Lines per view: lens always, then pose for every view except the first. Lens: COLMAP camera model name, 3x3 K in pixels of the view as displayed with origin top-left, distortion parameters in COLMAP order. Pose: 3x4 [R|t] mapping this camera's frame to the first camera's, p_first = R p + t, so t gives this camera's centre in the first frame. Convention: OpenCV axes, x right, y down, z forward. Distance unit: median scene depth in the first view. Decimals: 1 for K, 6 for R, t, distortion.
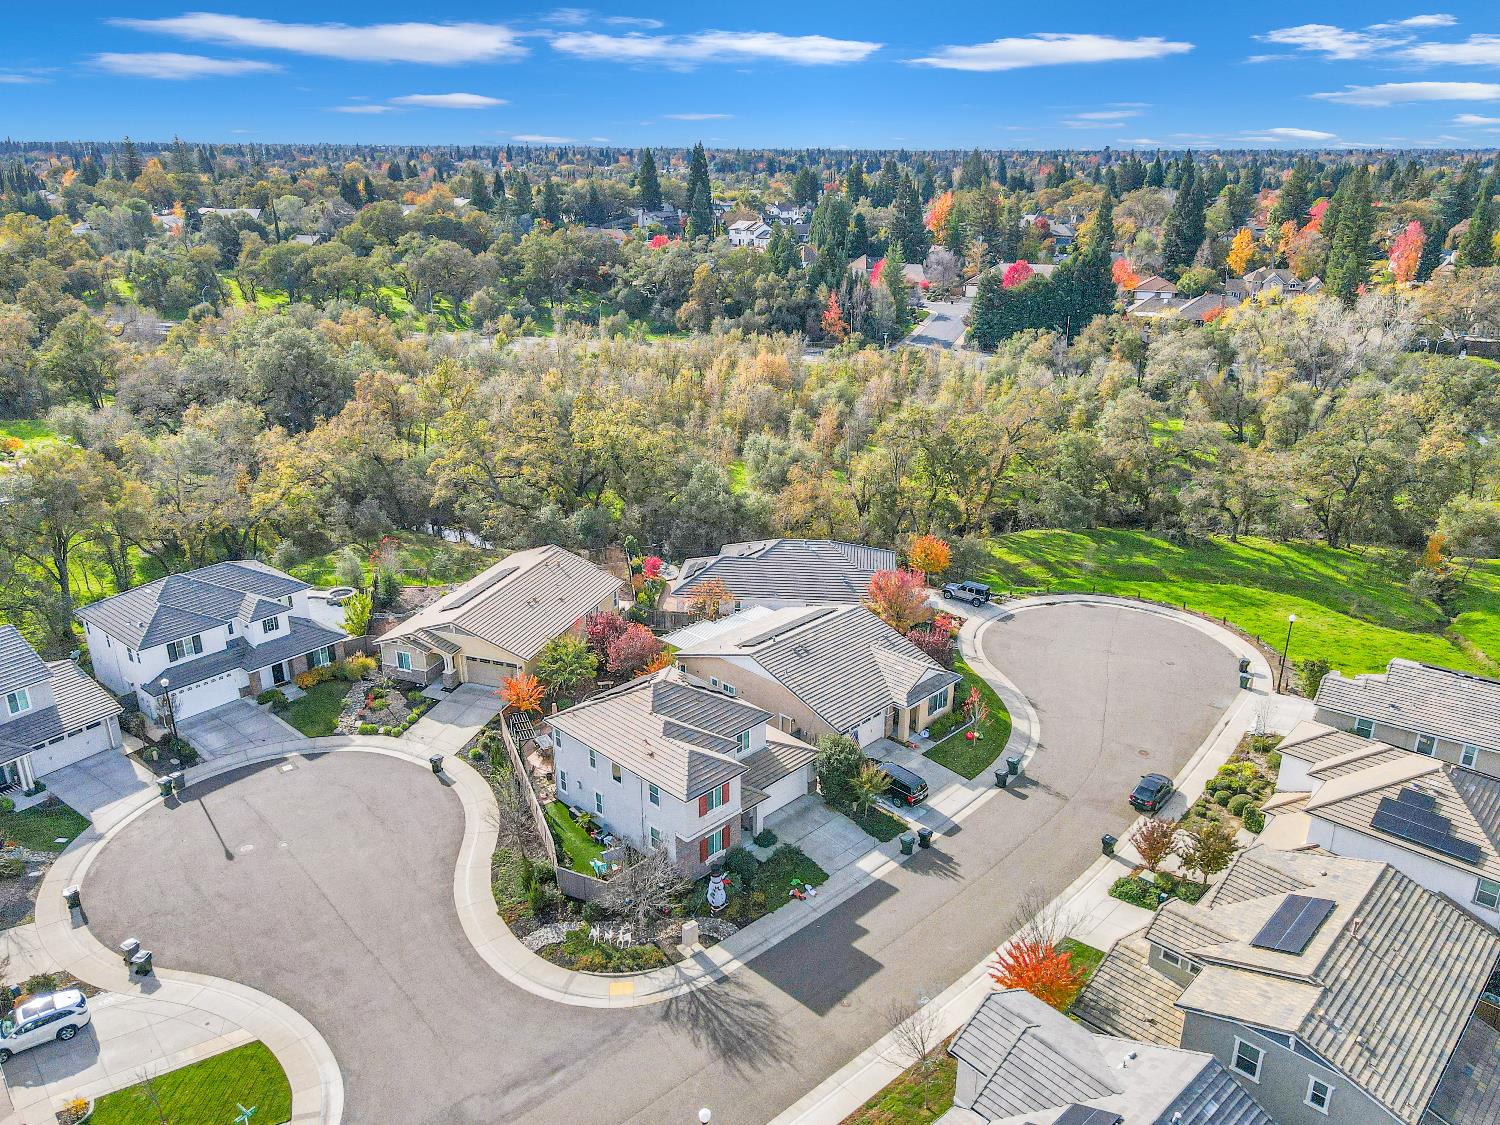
lens RADIAL K [[1106.1, 0, 750.0], [0, 1106.1, 562.5], [0, 0, 1]] dist [0.003546, -0.003209]
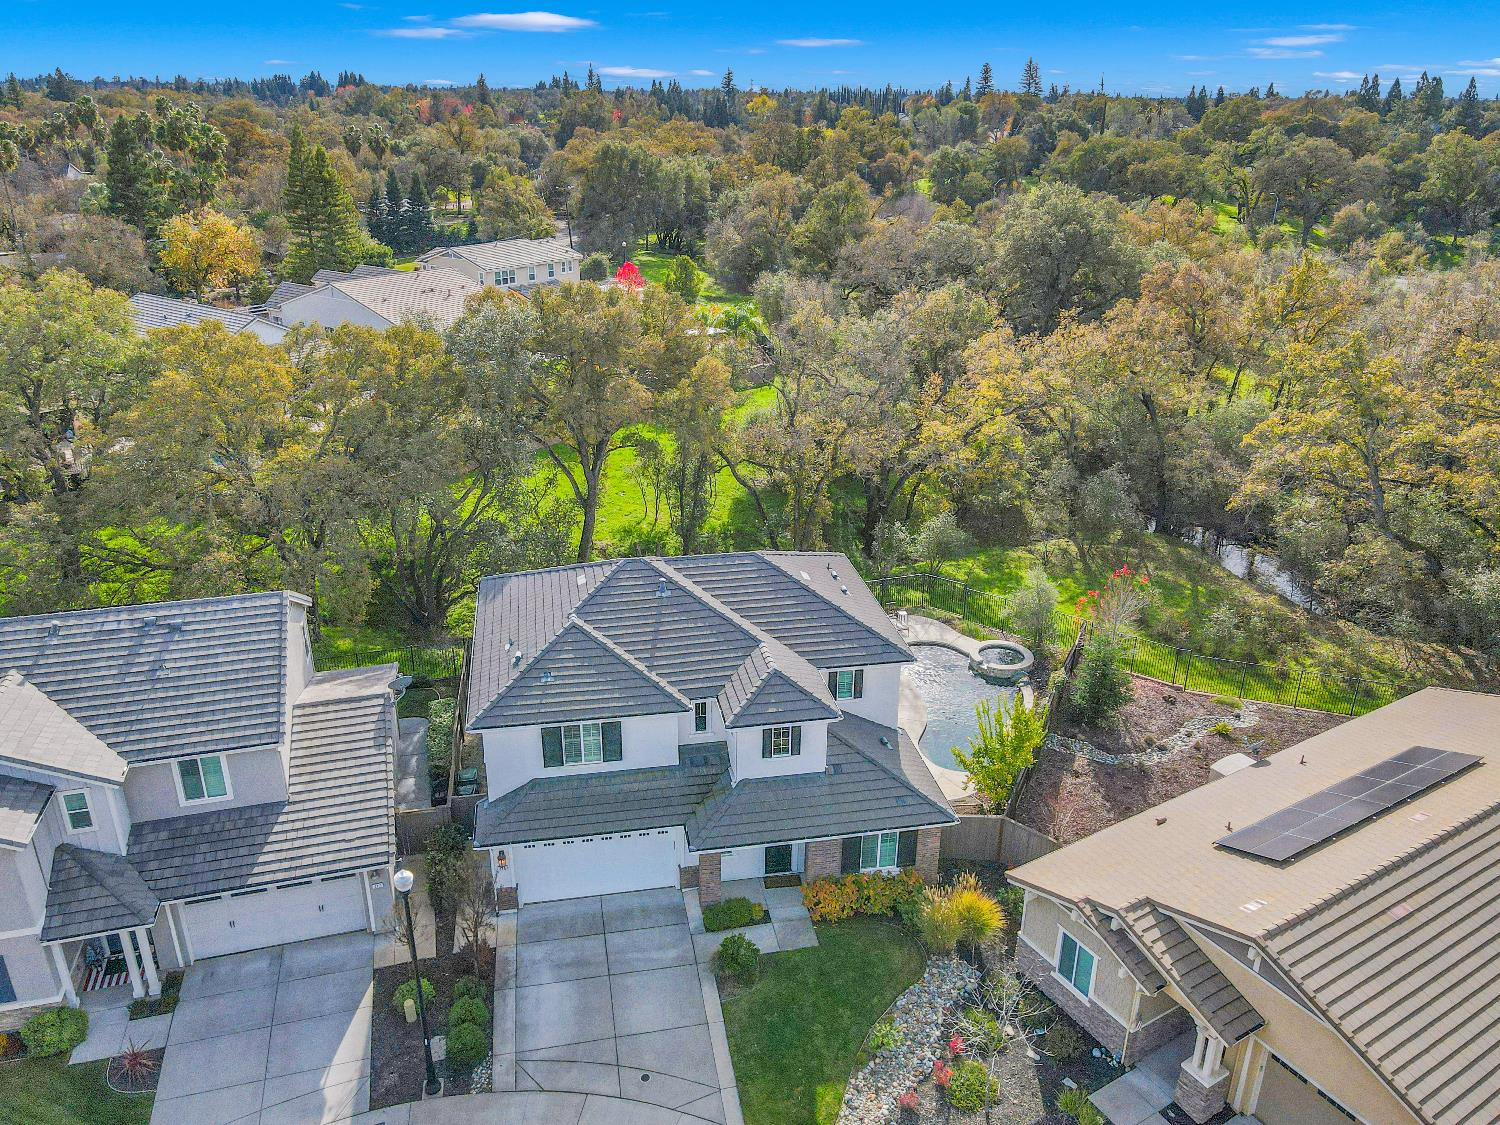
lens RADIAL K [[1097.5, 0, 750.0], [0, 1097.5, 562.5], [0, 0, 1]] dist [0.009497, 0.002847]
pose [[0.773118, 0.252267, -0.581937, -0.238789], [-0.230761, 0.966497, 0.112400, -0.050053], [0.590794, 0.047390, 0.805429, 0.703072]]
